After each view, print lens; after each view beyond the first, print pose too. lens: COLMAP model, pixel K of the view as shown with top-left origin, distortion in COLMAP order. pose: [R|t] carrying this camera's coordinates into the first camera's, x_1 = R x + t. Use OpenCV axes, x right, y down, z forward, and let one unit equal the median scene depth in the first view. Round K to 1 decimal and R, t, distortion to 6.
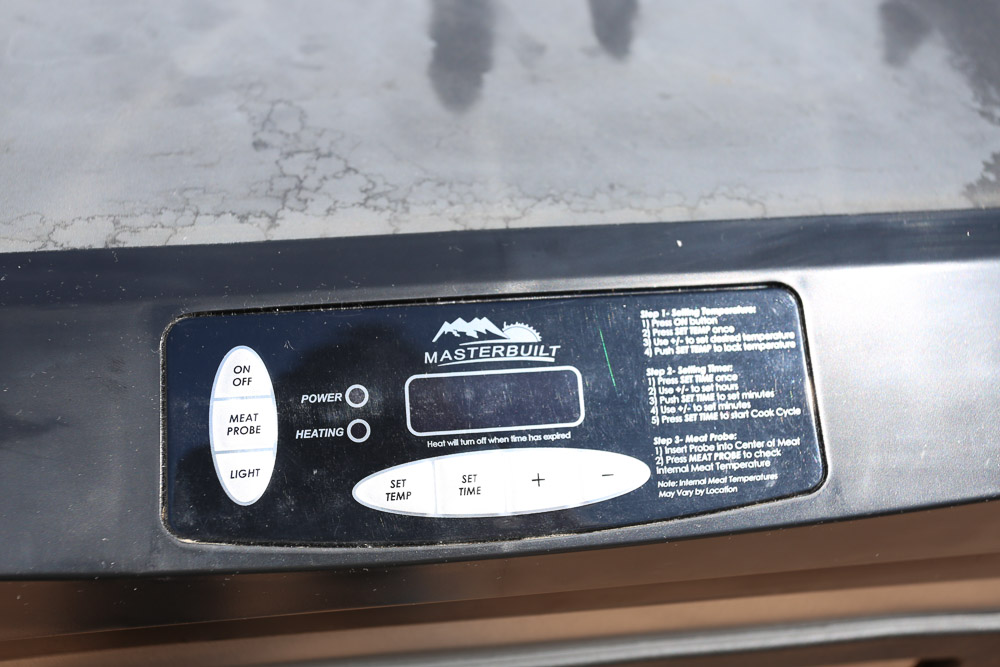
lens RADIAL K [[1097.0, 0, 496.0], [0, 1097.0, 331.2], [0, 0, 1]] dist [0.043567, 0.000000]
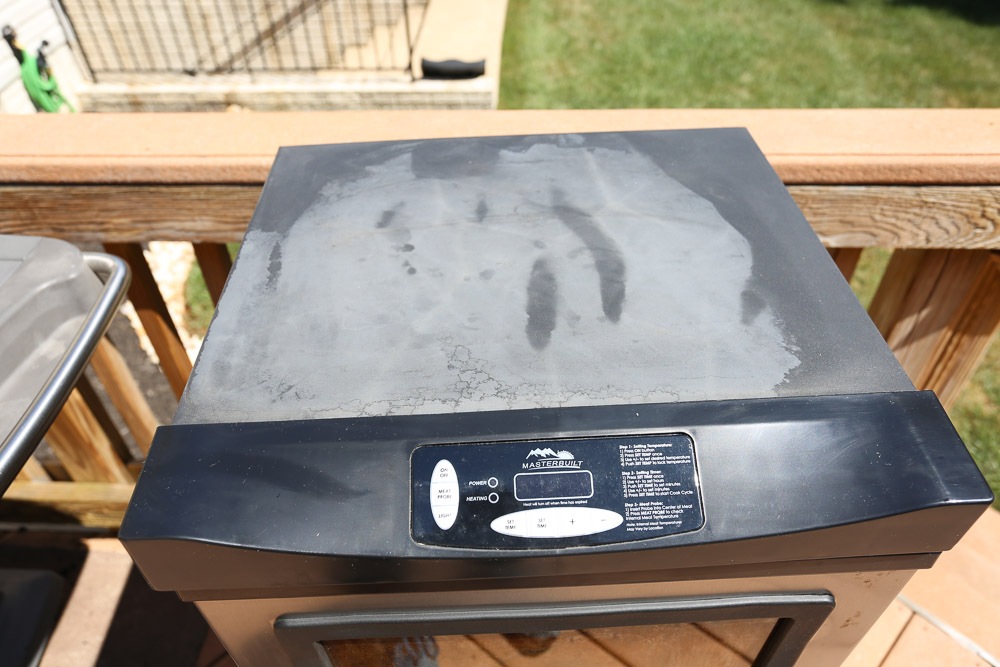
lens RADIAL K [[708.5, 0, 497.4], [0, 708.5, 338.2], [0, 0, 1]] dist [-0.042709, 0.033976]
pose [[0.994051, -0.003298, -0.108863, 0.042581], [-0.009606, 0.992991, -0.117797, -0.063679], [0.108488, 0.118142, 0.987053, -0.472668]]
